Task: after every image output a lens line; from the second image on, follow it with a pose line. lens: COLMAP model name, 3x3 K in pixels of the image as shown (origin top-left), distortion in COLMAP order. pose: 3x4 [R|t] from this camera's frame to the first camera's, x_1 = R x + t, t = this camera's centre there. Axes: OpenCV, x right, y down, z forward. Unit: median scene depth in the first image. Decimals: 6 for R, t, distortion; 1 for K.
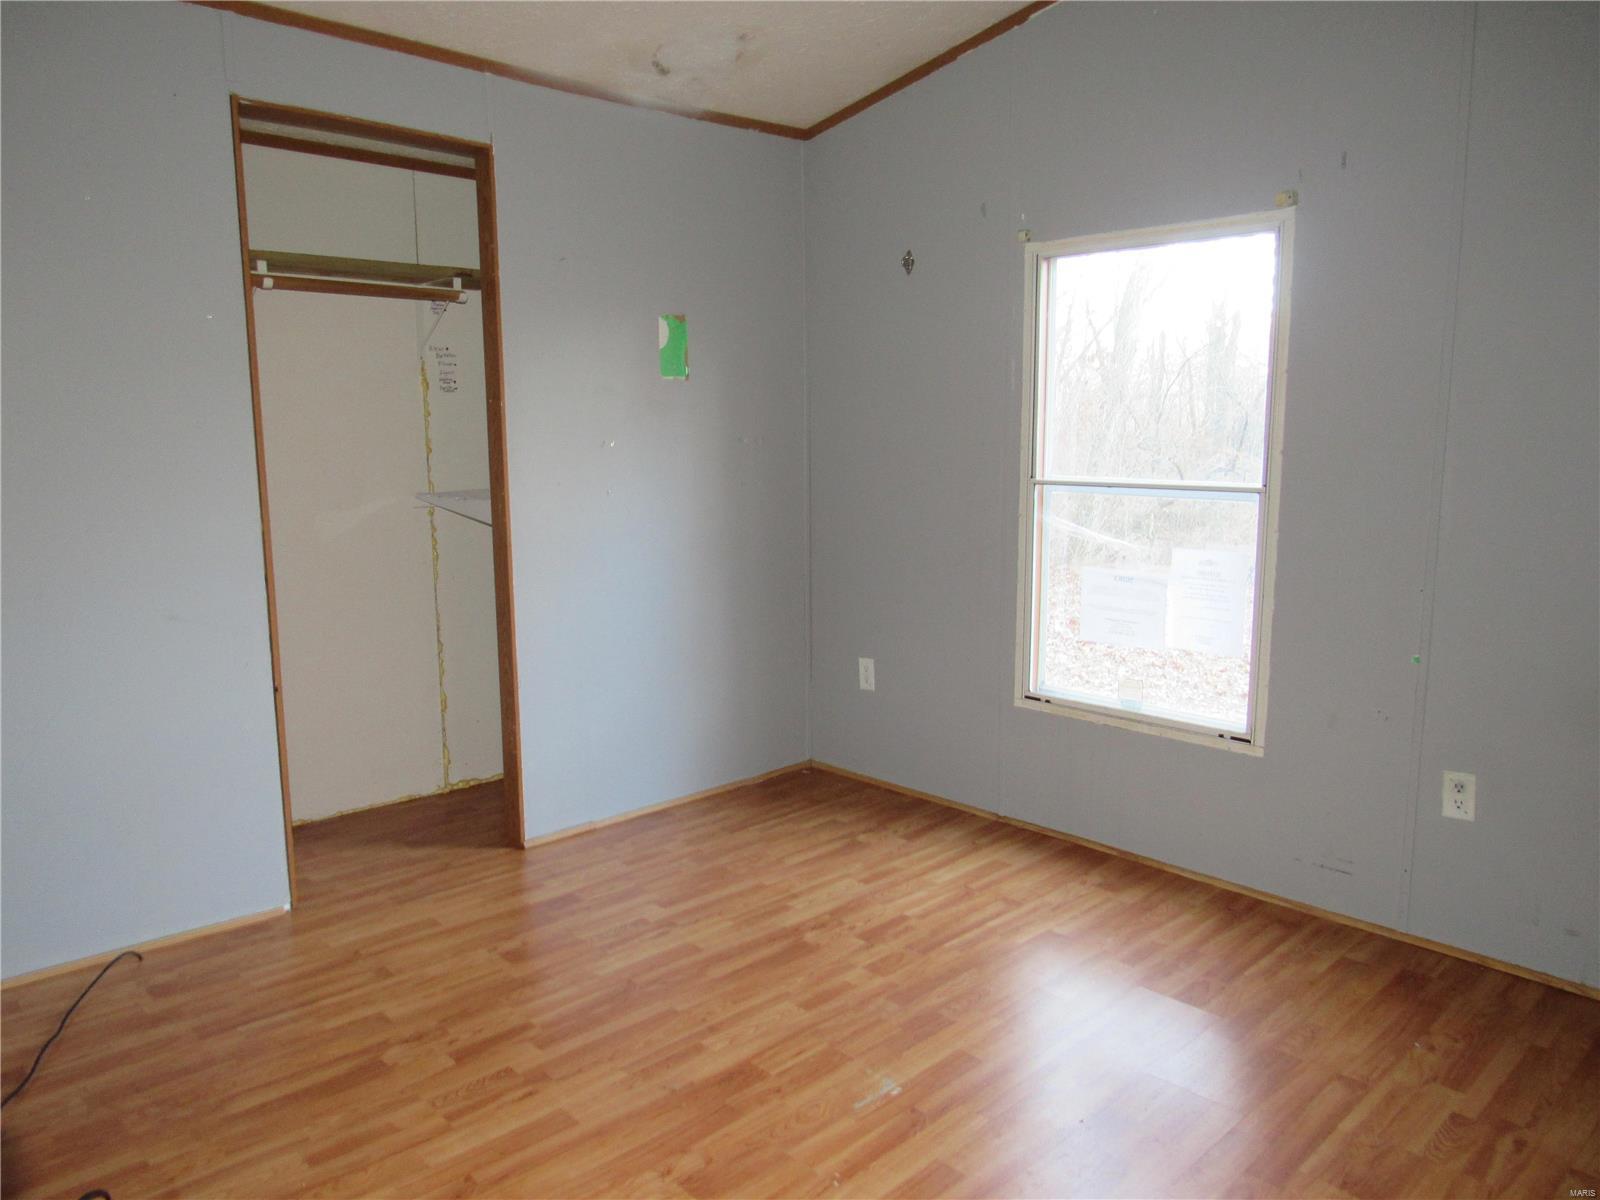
lens RADIAL K [[1116.2, 0, 800.0], [0, 1116.2, 600.0], [0, 0, 1]] dist [-0.047807, -0.001908]
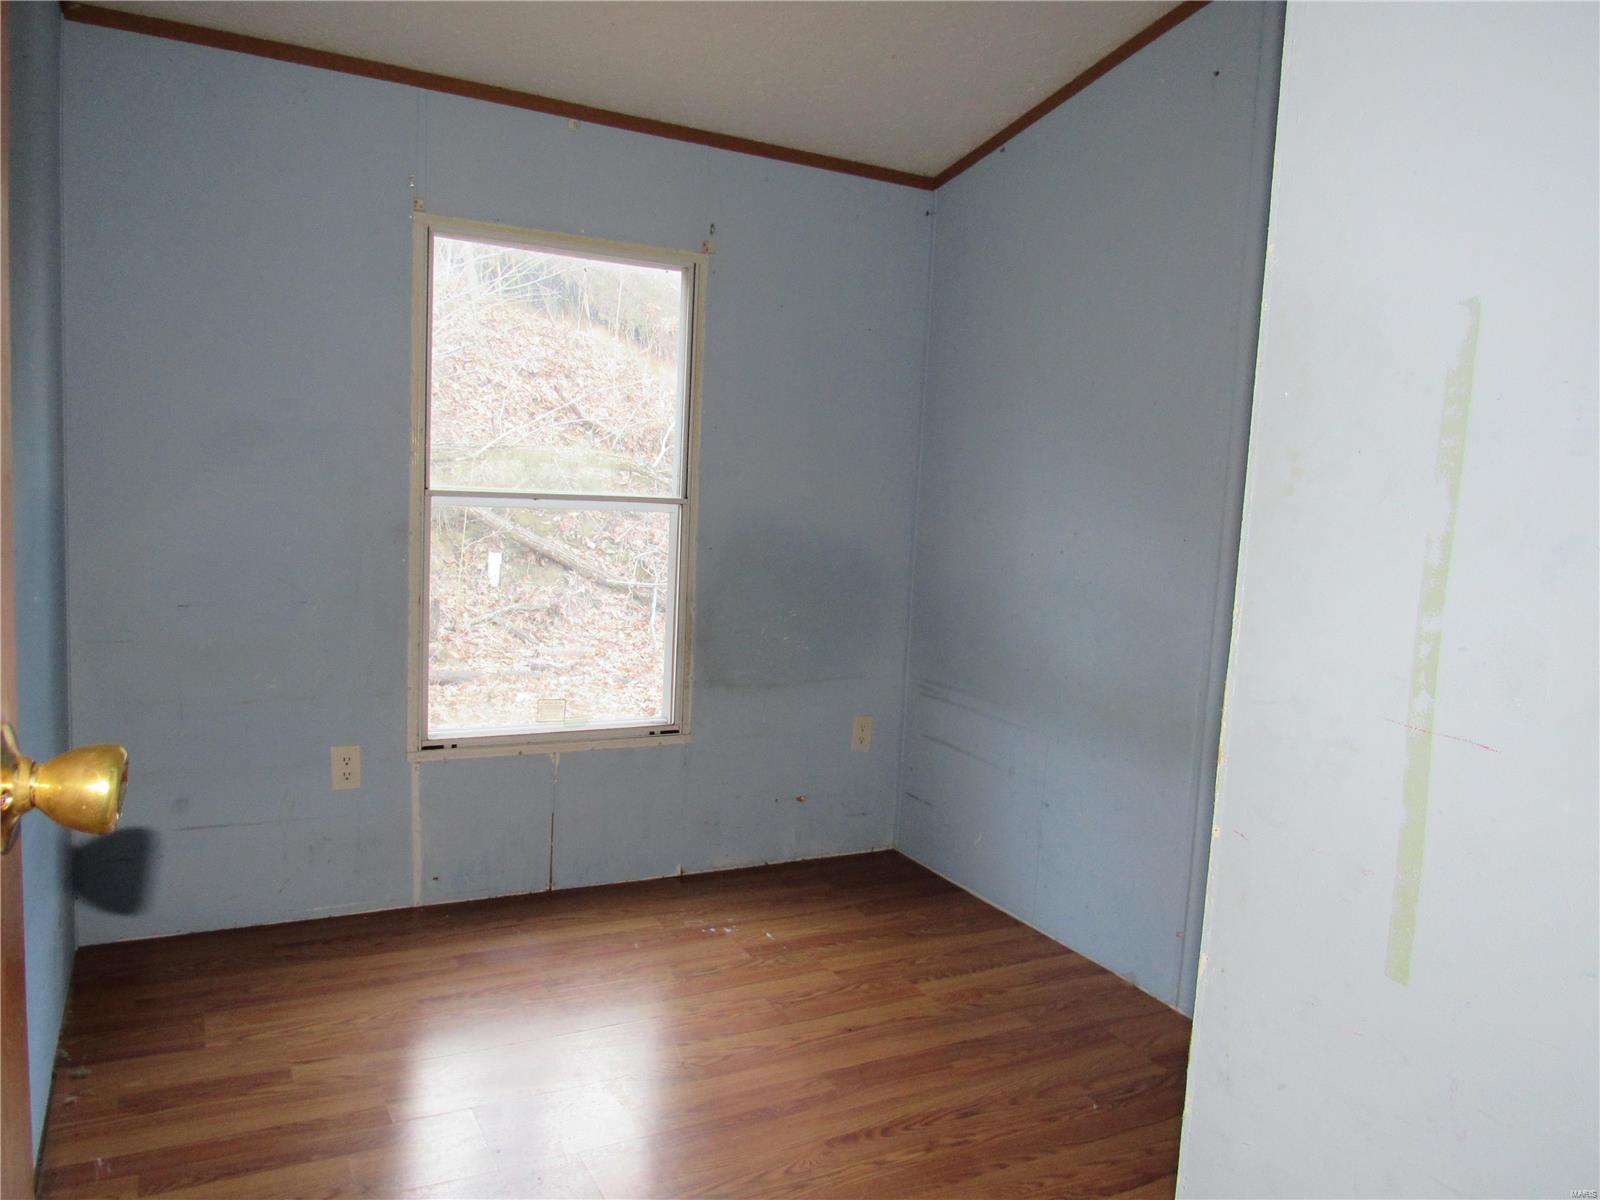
lens RADIAL K [[1116.2, 0, 800.0], [0, 1116.2, 600.0], [0, 0, 1]] dist [-0.047807, -0.001908]
pose [[0.258760, -0.106664, 0.960034, -0.545863], [0.079419, 0.992869, 0.088906, -0.080234], [-0.962671, 0.053240, 0.265386, 0.530199]]
